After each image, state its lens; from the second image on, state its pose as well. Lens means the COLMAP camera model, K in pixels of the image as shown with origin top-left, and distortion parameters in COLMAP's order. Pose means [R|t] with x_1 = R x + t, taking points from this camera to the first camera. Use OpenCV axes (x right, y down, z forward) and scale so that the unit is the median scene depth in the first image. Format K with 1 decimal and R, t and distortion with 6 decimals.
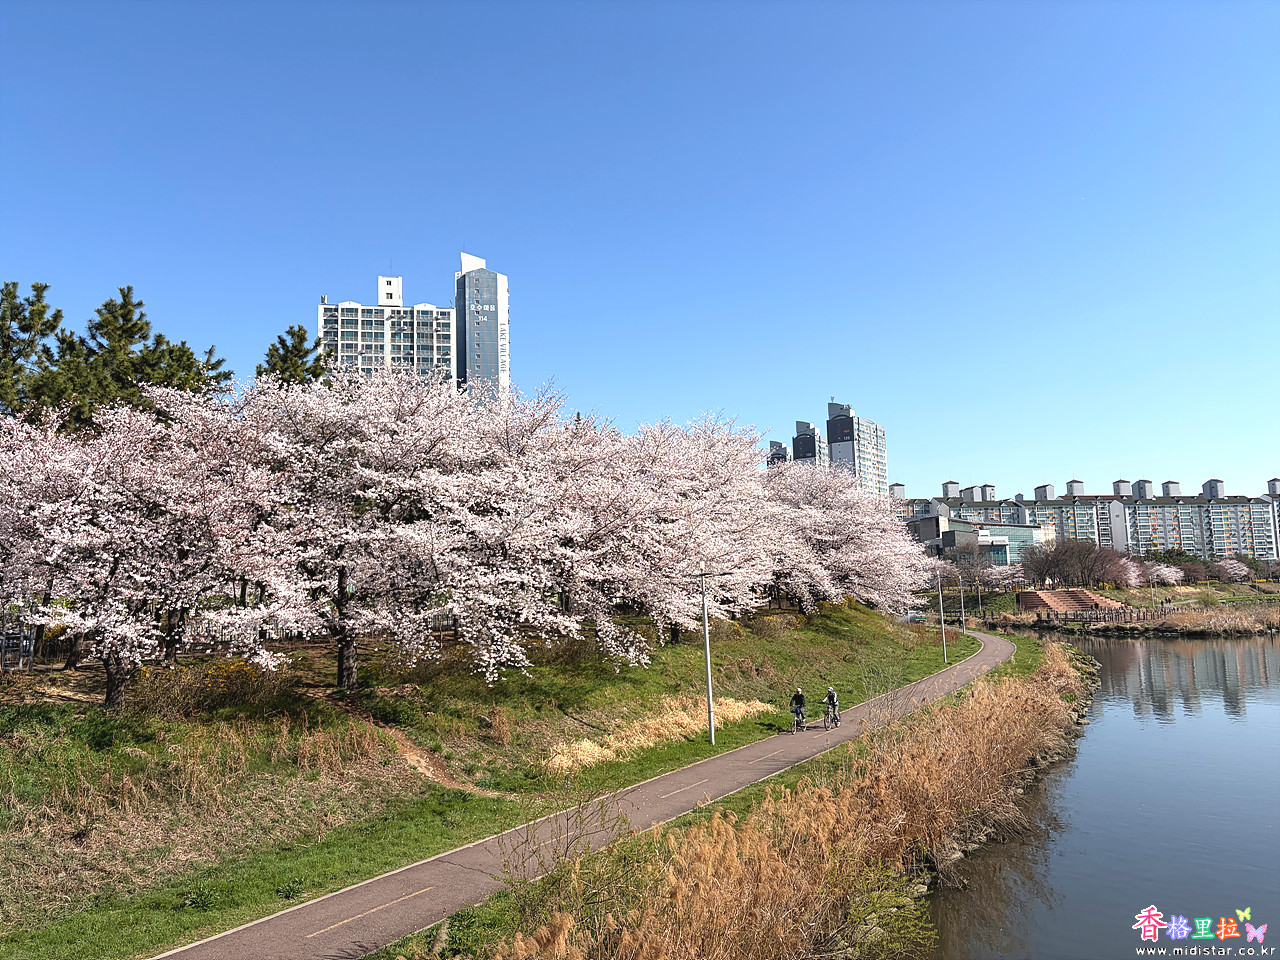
lens RADIAL K [[983.8, 0, 640.7], [0, 983.8, 480.3], [0, 0, 1]] dist [0.035909, -0.016421]
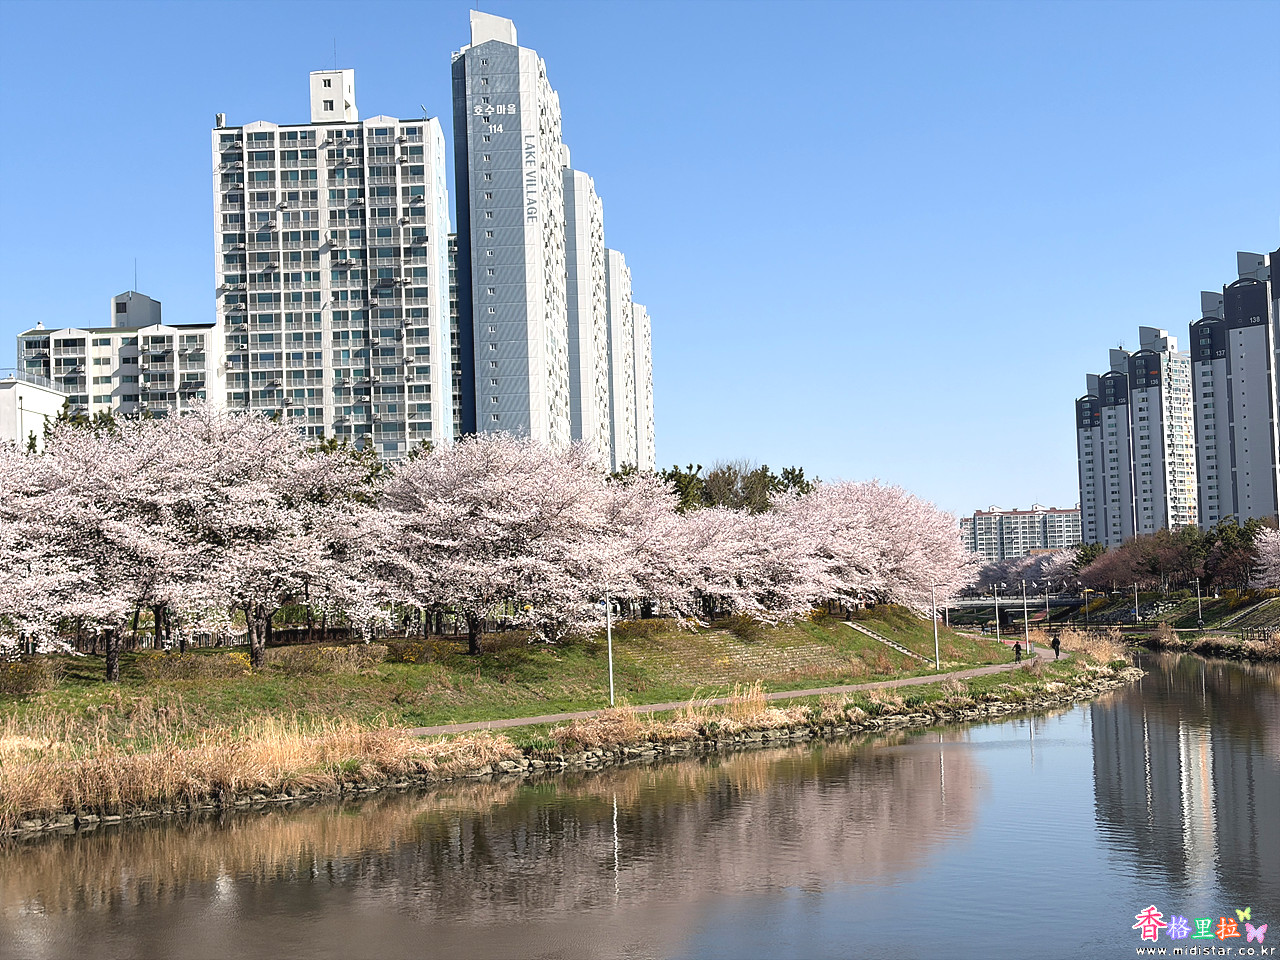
lens RADIAL K [[2006.6, 0, 637.3], [0, 2006.6, 478.2], [0, 0, 1]] dist [0.089658, 0.000000]
pose [[0.971708, -0.023555, -0.235007, 0.209351], [0.036173, 0.998118, 0.049526, -0.016666], [0.233398, -0.056625, 0.970731, -0.148872]]
